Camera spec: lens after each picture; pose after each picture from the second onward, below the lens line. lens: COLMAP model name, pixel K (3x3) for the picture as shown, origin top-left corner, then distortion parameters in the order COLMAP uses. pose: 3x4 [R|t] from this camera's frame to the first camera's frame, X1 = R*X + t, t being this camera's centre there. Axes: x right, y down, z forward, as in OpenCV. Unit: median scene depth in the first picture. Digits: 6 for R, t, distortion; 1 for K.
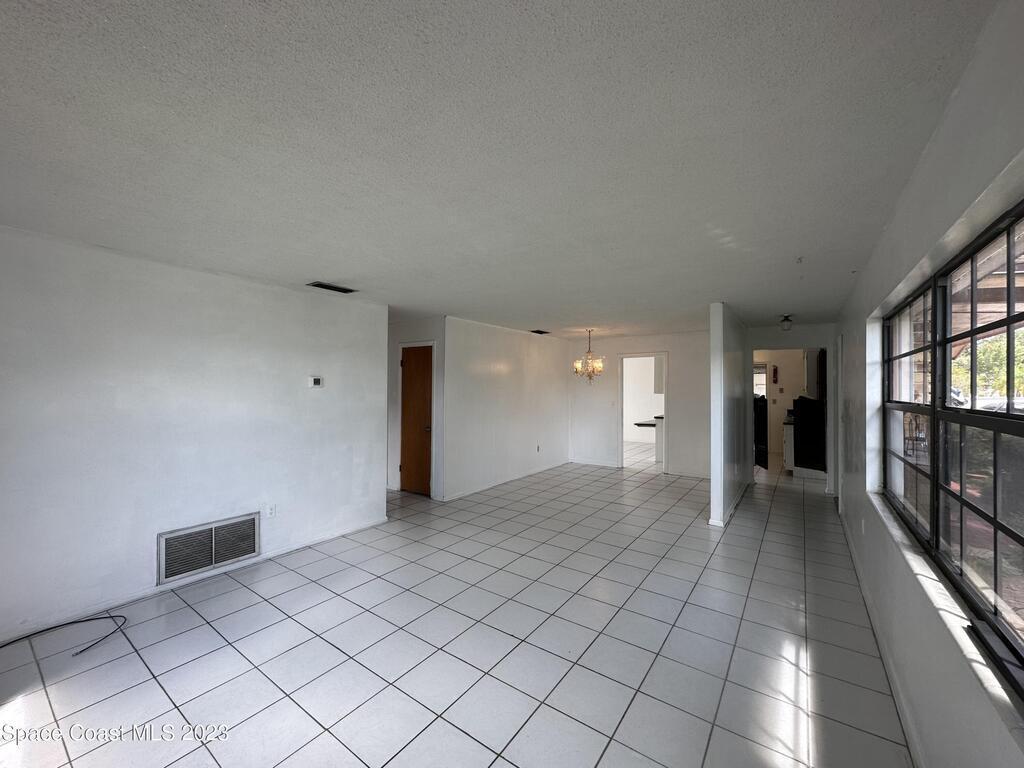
lens RADIAL K [[407.4, 0, 510.8], [0, 407.4, 385.3], [0, 0, 1]] dist [-0.003884, 0.000742]
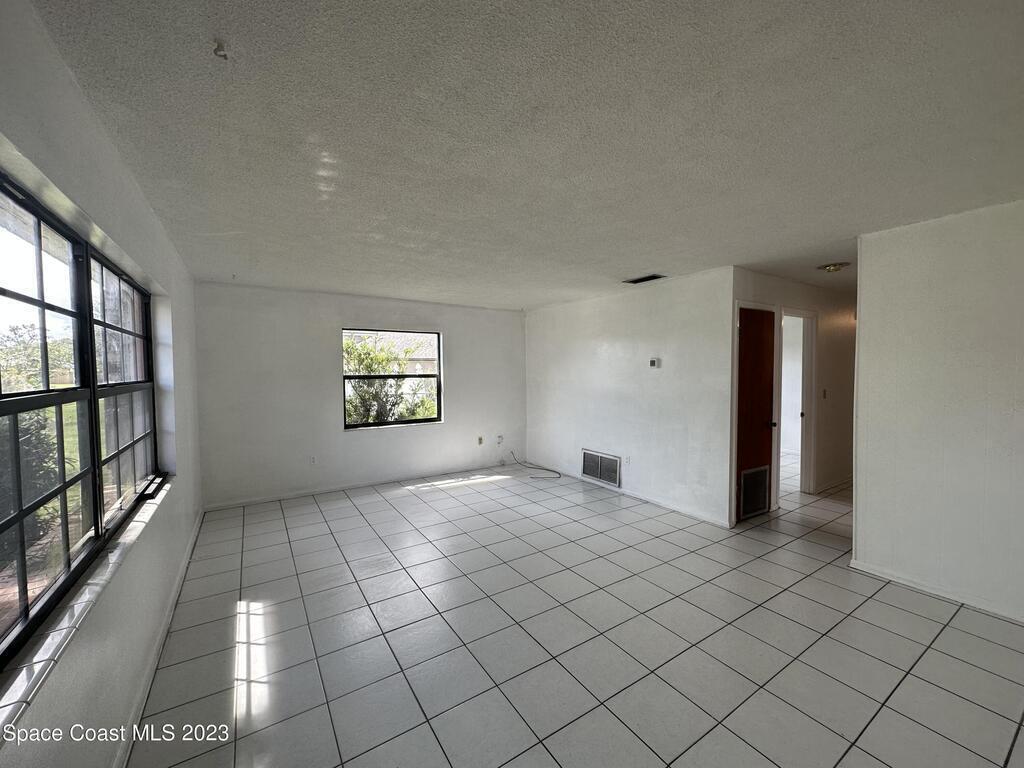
lens RADIAL K [[407.4, 0, 511.1], [0, 407.4, 386.1], [0, 0, 1]] dist [-0.003884, 0.000742]
pose [[-0.368276, 0.031225, -0.929192, 0.885896], [0.007896, 0.999505, 0.030459, 0.020858], [0.929683, 0.003881, -0.368340, 1.267110]]
